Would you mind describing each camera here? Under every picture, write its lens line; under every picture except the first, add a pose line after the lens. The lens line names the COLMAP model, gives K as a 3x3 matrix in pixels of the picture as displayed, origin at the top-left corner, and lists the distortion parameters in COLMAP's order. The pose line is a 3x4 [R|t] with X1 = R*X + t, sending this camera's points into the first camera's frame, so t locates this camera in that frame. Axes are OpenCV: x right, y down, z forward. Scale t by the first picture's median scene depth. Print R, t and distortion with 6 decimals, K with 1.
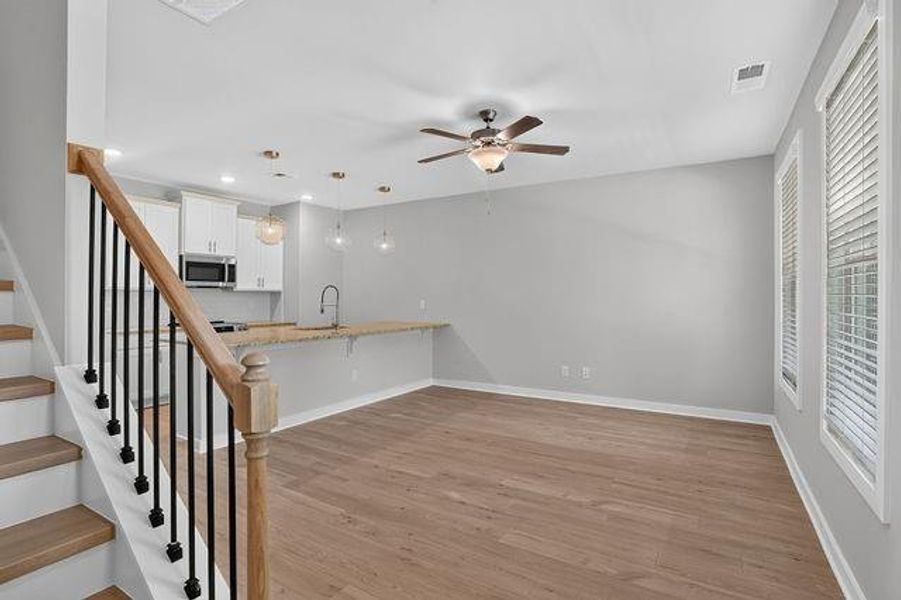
lens RADIAL K [[455.9, 0, 459.4], [0, 455.9, 295.7], [0, 0, 1]] dist [-0.036901, 0.009066]
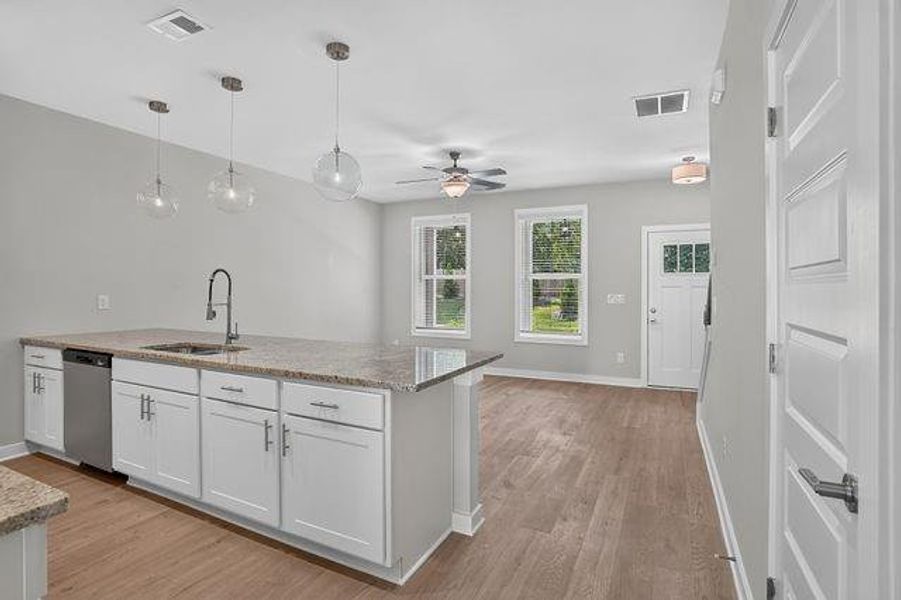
lens RADIAL K [[455.9, 0, 442.9], [0, 455.9, 292.6], [0, 0, 1]] dist [-0.036901, 0.009066]
pose [[-0.078260, -0.011365, 0.996868, -0.888492], [-0.000494, 0.999935, 0.011361, 0.000431], [-0.996933, 0.000397, -0.078260, 0.782095]]
